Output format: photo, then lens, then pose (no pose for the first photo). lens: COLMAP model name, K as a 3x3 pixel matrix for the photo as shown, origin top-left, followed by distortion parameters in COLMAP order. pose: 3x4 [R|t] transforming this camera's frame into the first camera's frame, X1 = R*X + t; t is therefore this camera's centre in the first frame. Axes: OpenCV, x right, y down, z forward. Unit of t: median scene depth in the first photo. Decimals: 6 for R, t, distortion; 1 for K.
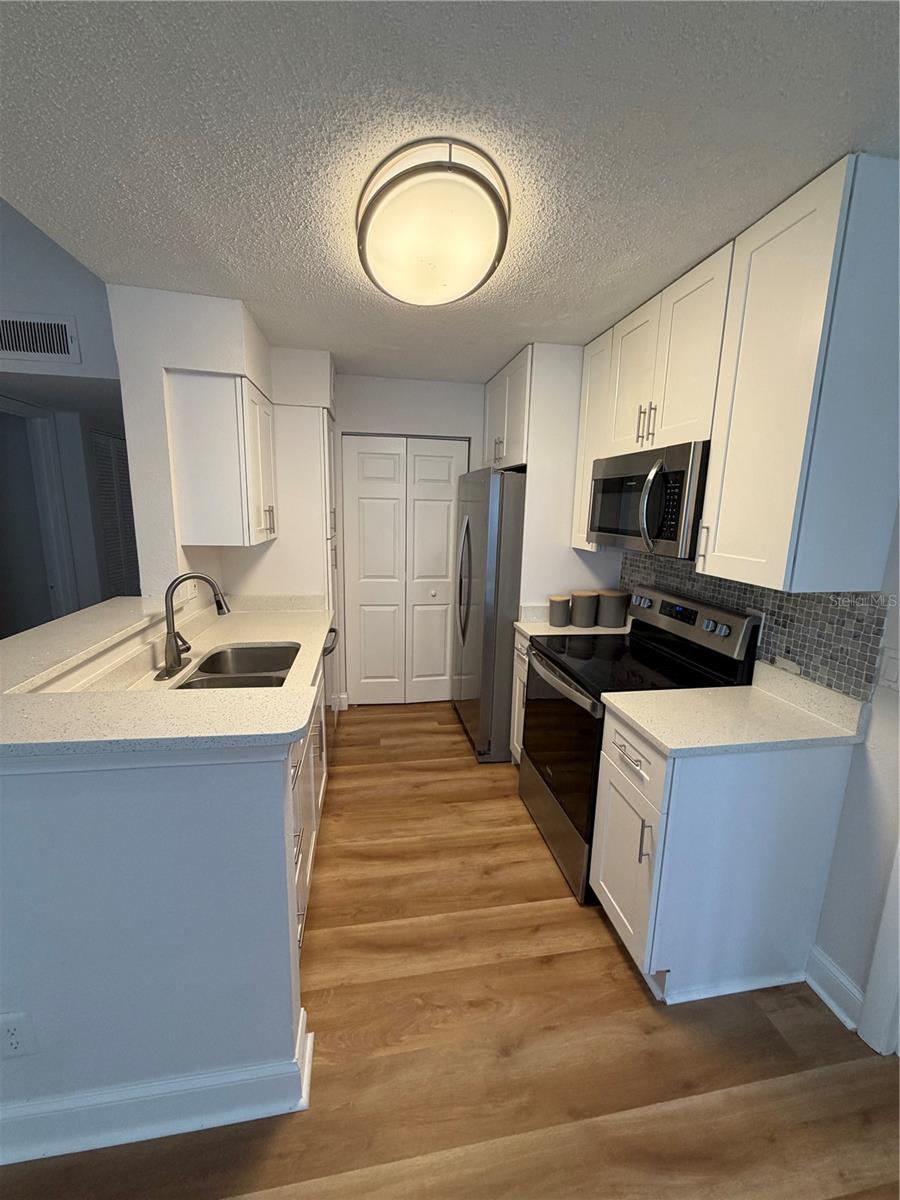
lens RADIAL K [[477.4, 0, 448.3], [0, 477.4, 598.6], [0, 0, 1]] dist [0.000142, -0.000124]
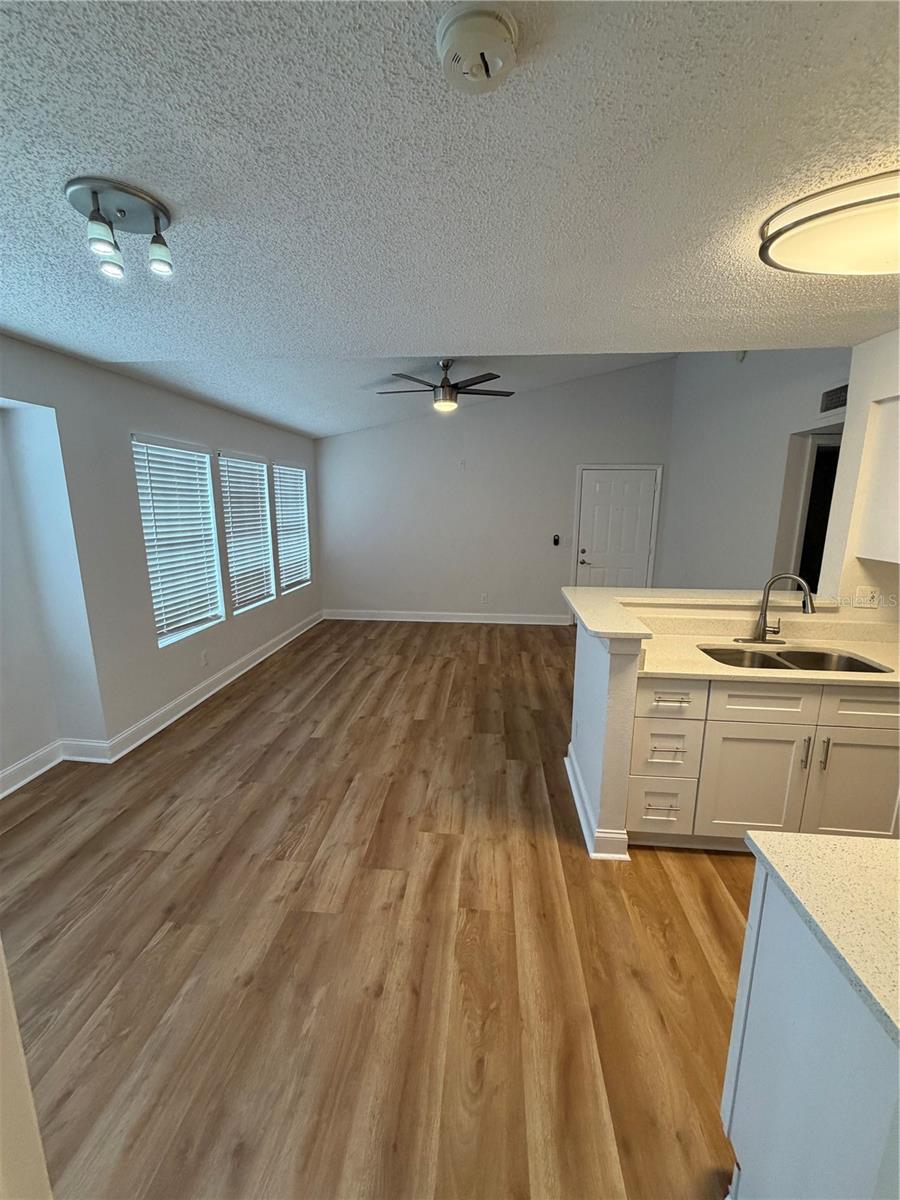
lens RADIAL K [[477.4, 0, 447.7], [0, 477.4, 598.5], [0, 0, 1]] dist [0.000142, -0.000124]
pose [[-0.259823, 0.165105, -0.951437, 0.809616], [-0.194613, 0.956106, 0.219061, -0.082139], [0.945842, 0.242079, -0.216287, 0.384401]]
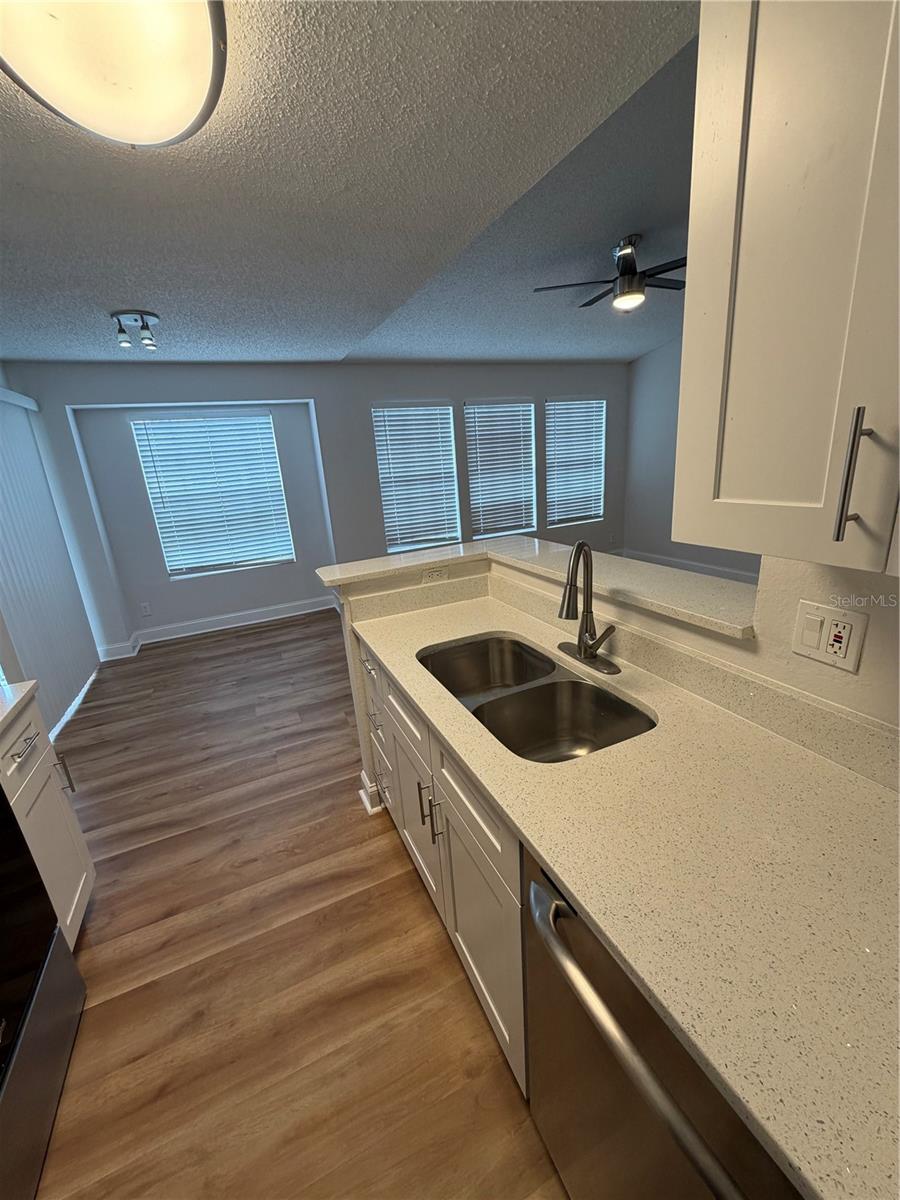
lens RADIAL K [[477.4, 0, 446.3], [0, 477.4, 596.6], [0, 0, 1]] dist [0.000142, -0.000124]
pose [[-0.965443, 0.119639, -0.231528, -0.168935], [0.002620, 0.892812, 0.450422, -0.255684], [0.260599, 0.434251, -0.862273, 1.390469]]
